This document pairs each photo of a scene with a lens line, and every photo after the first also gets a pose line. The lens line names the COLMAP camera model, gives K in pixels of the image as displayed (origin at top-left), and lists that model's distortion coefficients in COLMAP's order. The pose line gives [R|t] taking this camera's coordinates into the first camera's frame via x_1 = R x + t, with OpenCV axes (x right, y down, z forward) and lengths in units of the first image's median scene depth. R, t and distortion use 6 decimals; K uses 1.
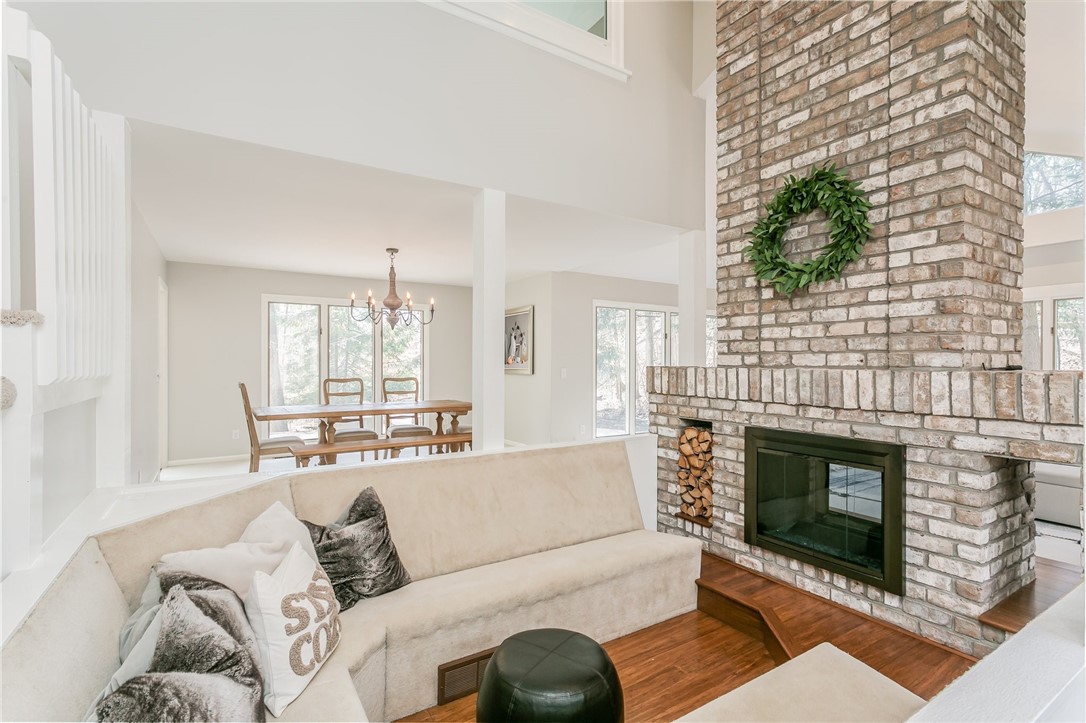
lens RADIAL K [[514.6, 0, 540.8], [0, 514.6, 366.6], [0, 0, 1]] dist [0.003167, 0.001291]
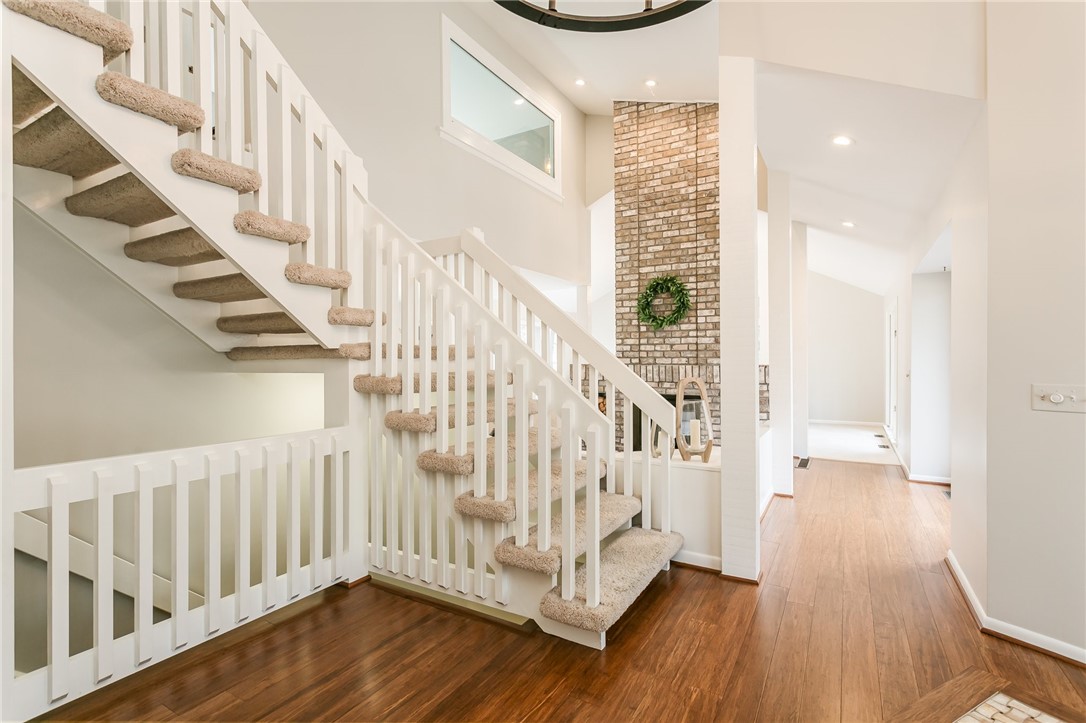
lens RADIAL K [[514.6, 0, 544.6], [0, 514.6, 361.5], [0, 0, 1]] dist [0.003167, 0.001291]
pose [[0.888531, -0.005282, 0.458787, -0.924508], [0.007101, 0.999972, -0.002239, -0.009596], [-0.458762, 0.005247, 0.888544, -0.700970]]
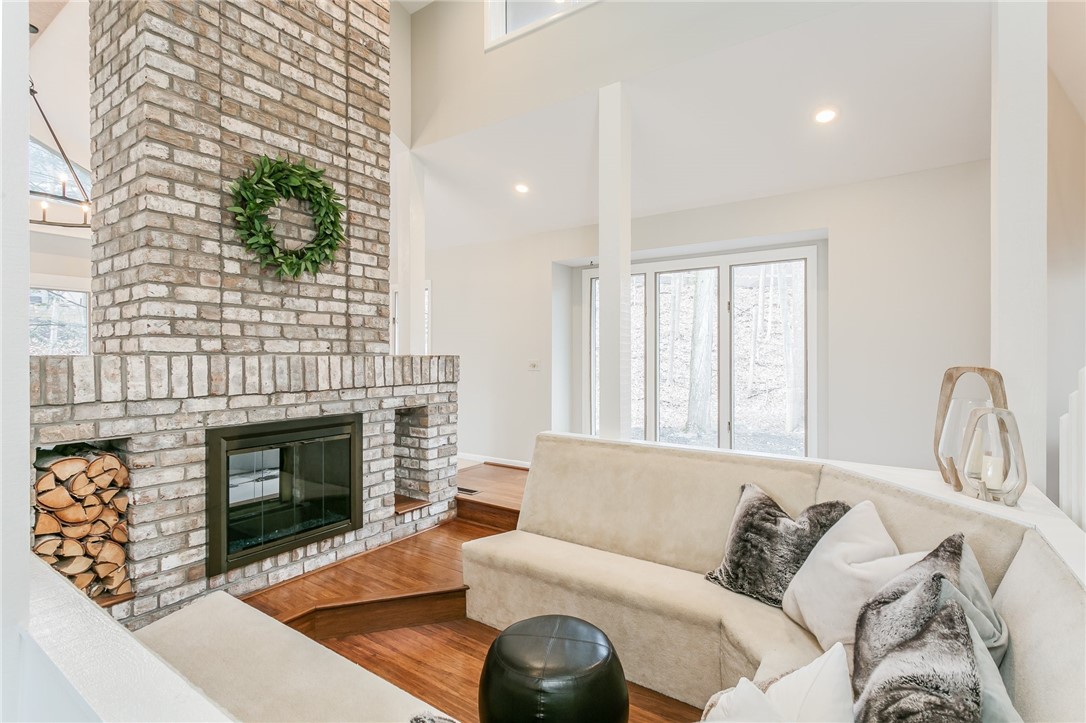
lens RADIAL K [[514.6, 0, 543.4], [0, 514.6, 354.4], [0, 0, 1]] dist [0.003167, 0.001291]
pose [[-0.401316, -0.002825, 0.915935, -0.585395], [0.003133, 0.999985, 0.004457, -0.000615], [-0.915934, 0.004658, -0.401301, 0.939583]]
